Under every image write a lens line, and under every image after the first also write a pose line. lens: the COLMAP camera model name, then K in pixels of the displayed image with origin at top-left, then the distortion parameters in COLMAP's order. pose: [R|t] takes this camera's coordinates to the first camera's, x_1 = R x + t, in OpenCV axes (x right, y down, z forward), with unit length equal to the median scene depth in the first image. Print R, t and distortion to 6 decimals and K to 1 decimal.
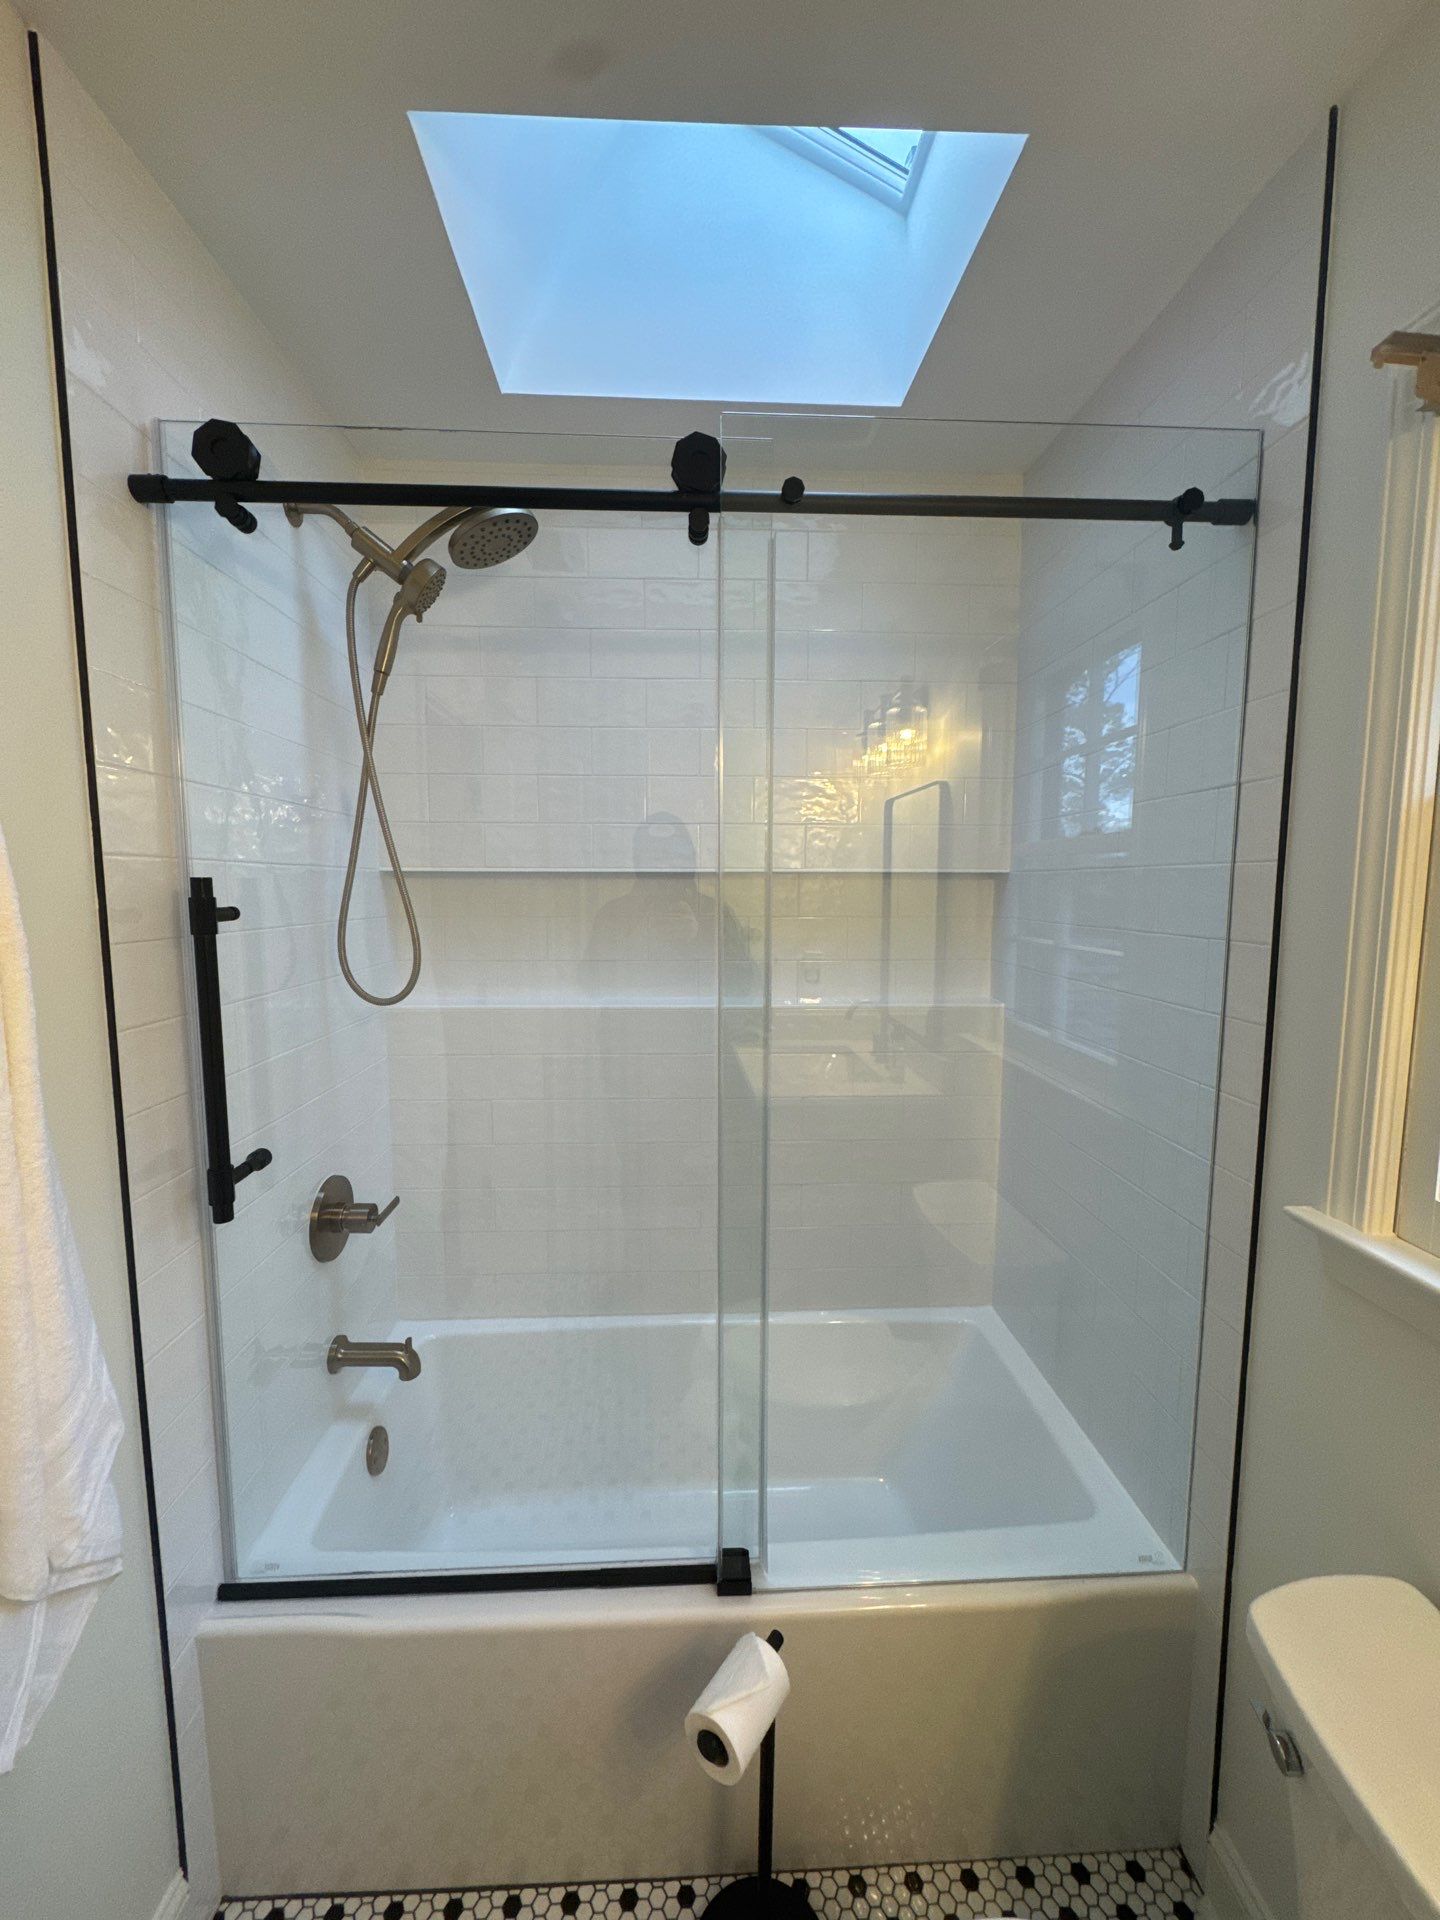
lens RADIAL K [[759.4, 0, 720.0], [0, 759.4, 960.0], [0, 0, 1]] dist [-0.001269, -0.000281]
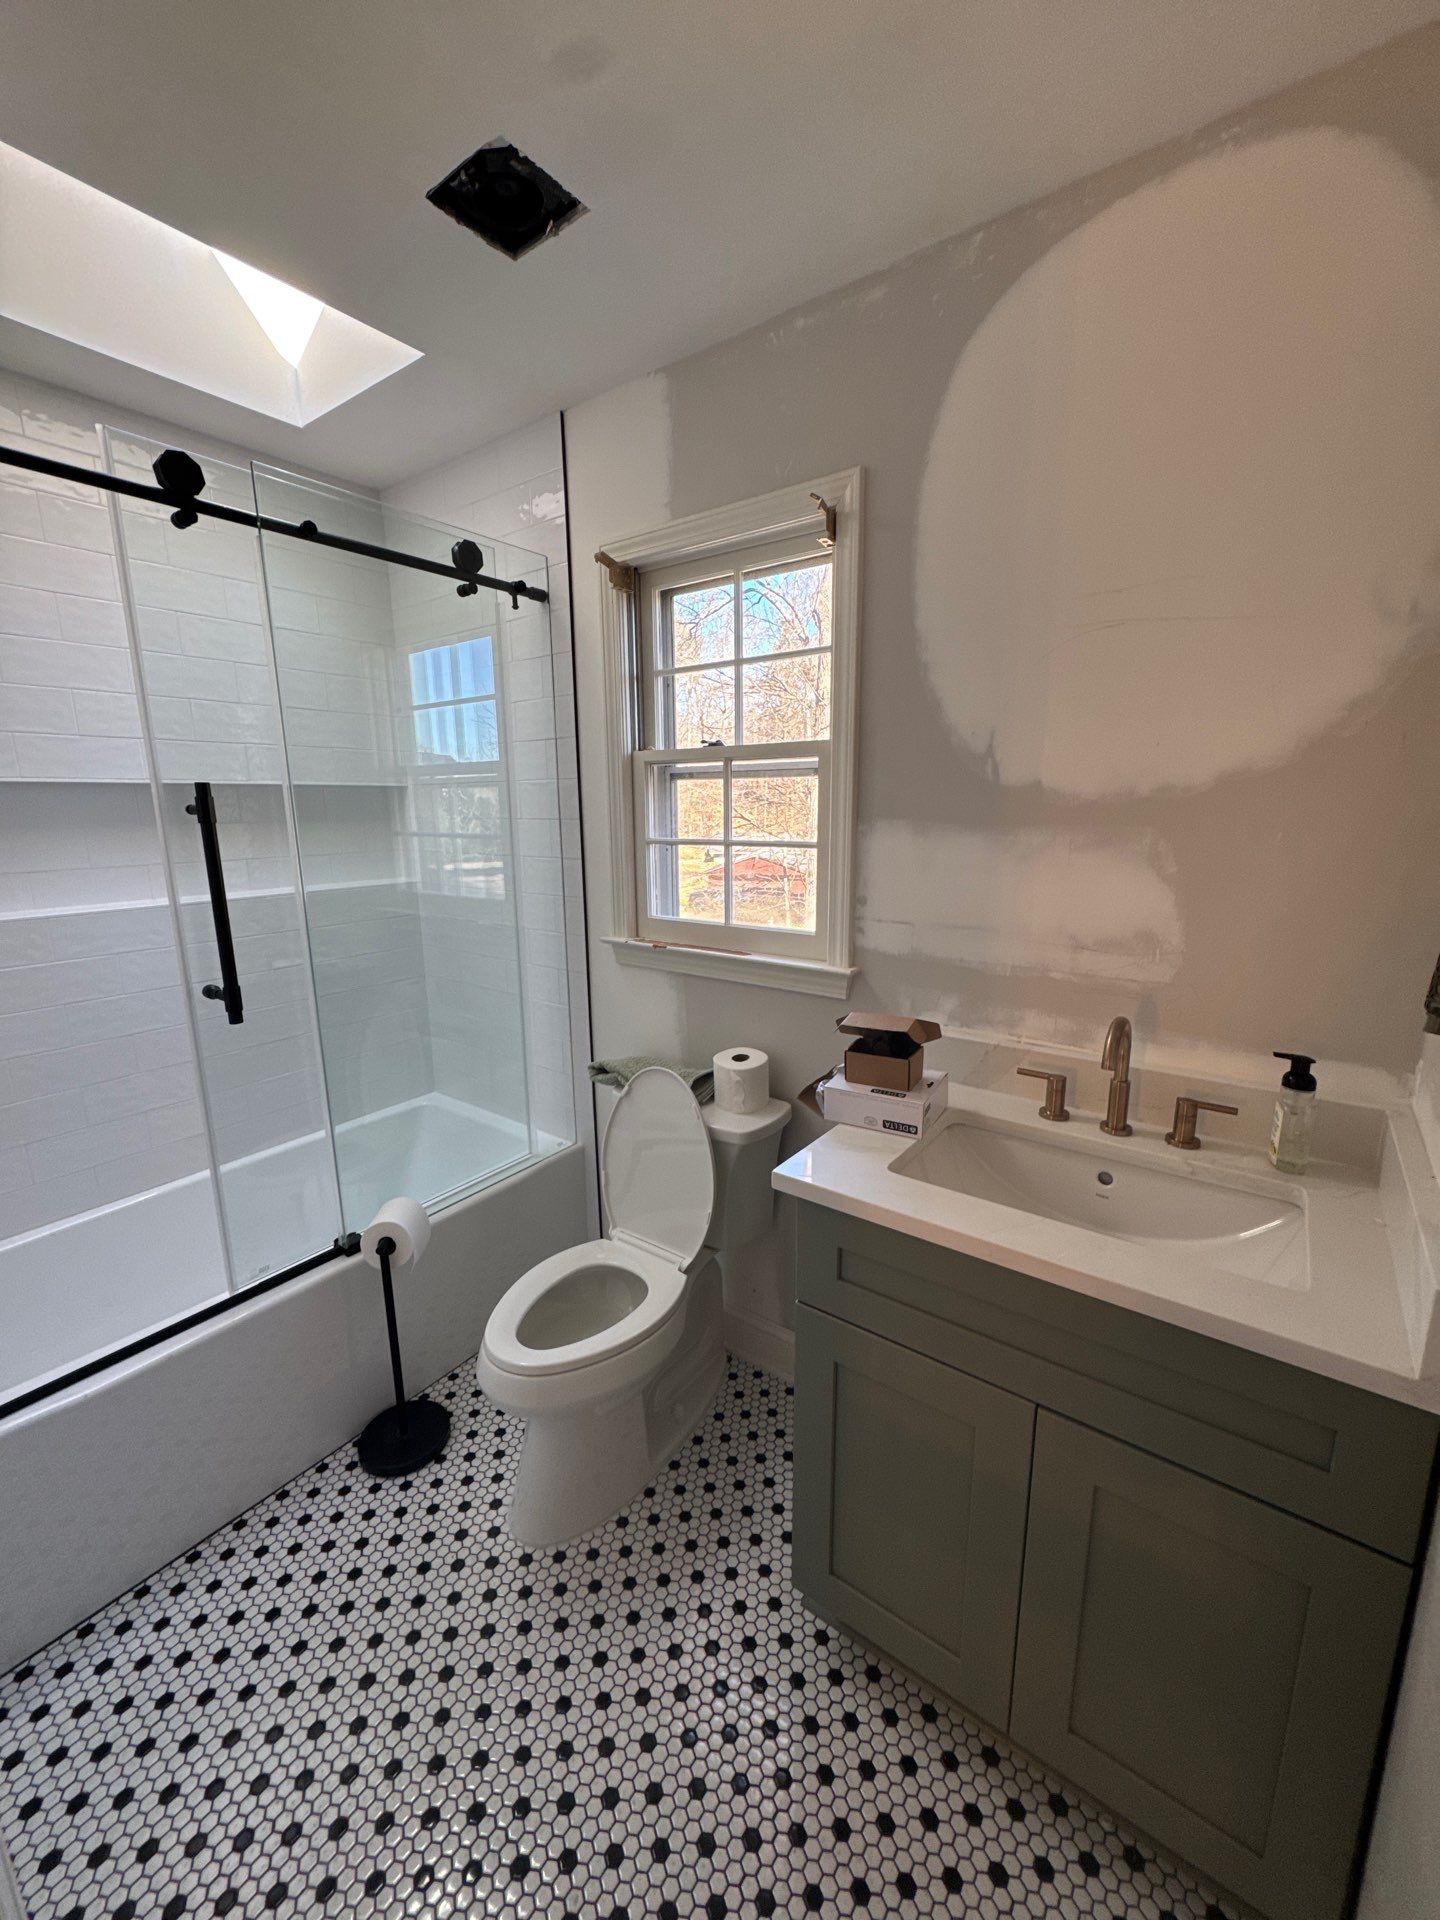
lens RADIAL K [[763.7, 0, 710.7], [0, 763.7, 965.5], [0, 0, 1]] dist [0.000265, 0.000206]
pose [[0.636596, -0.169460, 0.752349, -0.601106], [0.087768, 0.985141, 0.147629, 0.084034], [-0.766187, -0.027948, 0.642010, -0.553529]]
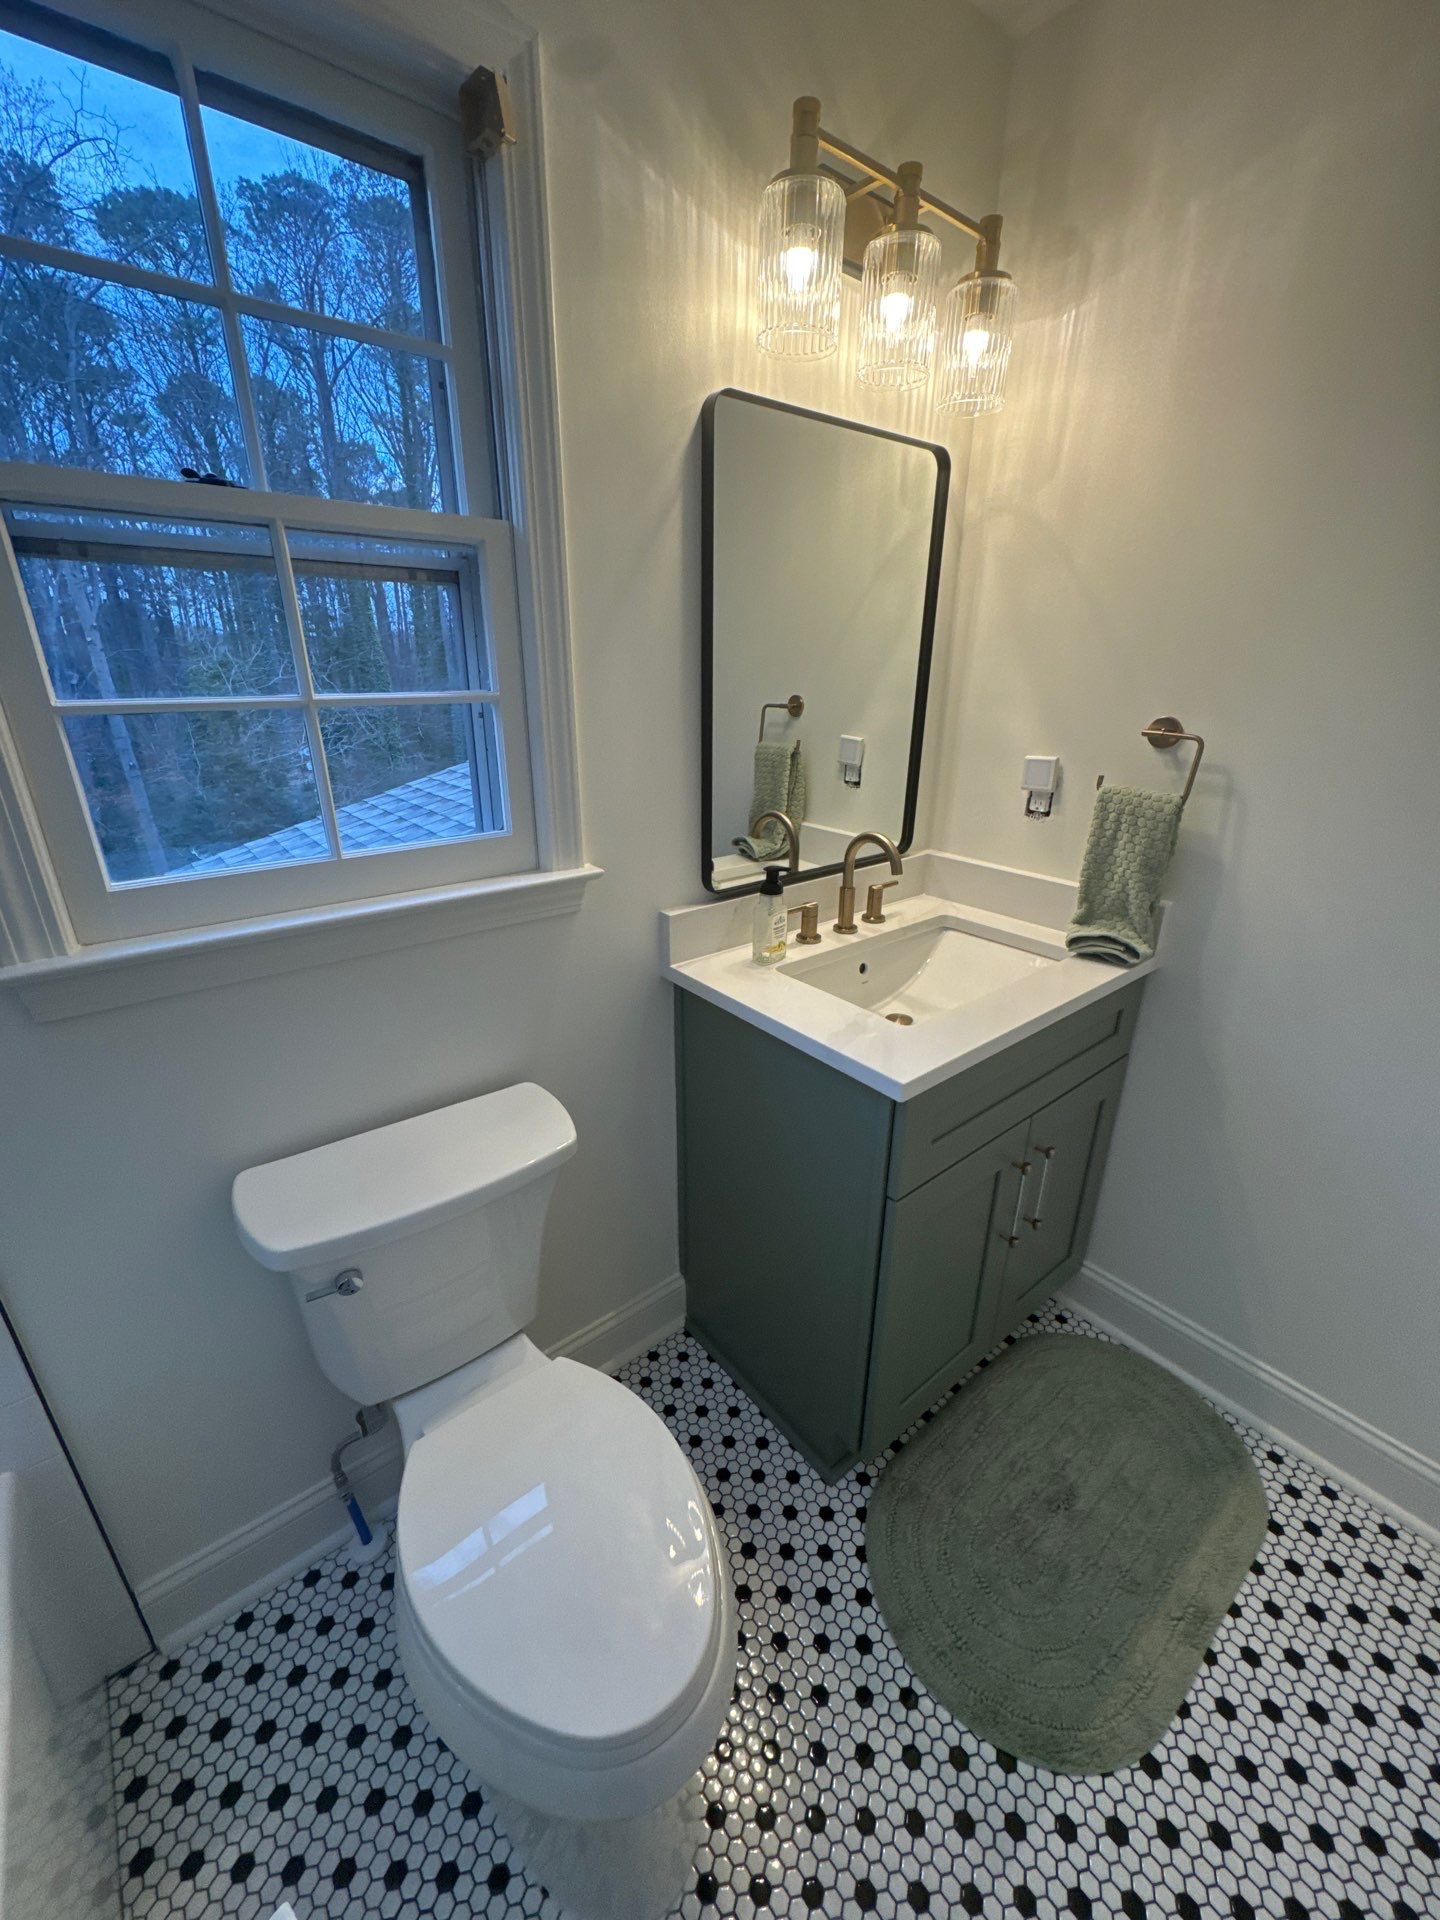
lens RADIAL K [[761.3, 0, 714.0], [0, 761.3, 963.6], [0, 0, 1]] dist [-0.001742, 0.000651]
pose [[-0.590500, -0.303809, 0.747670, -0.298537], [0.074045, 0.902134, 0.425054, 0.004335], [-0.803634, 0.306355, -0.510215, 0.613083]]
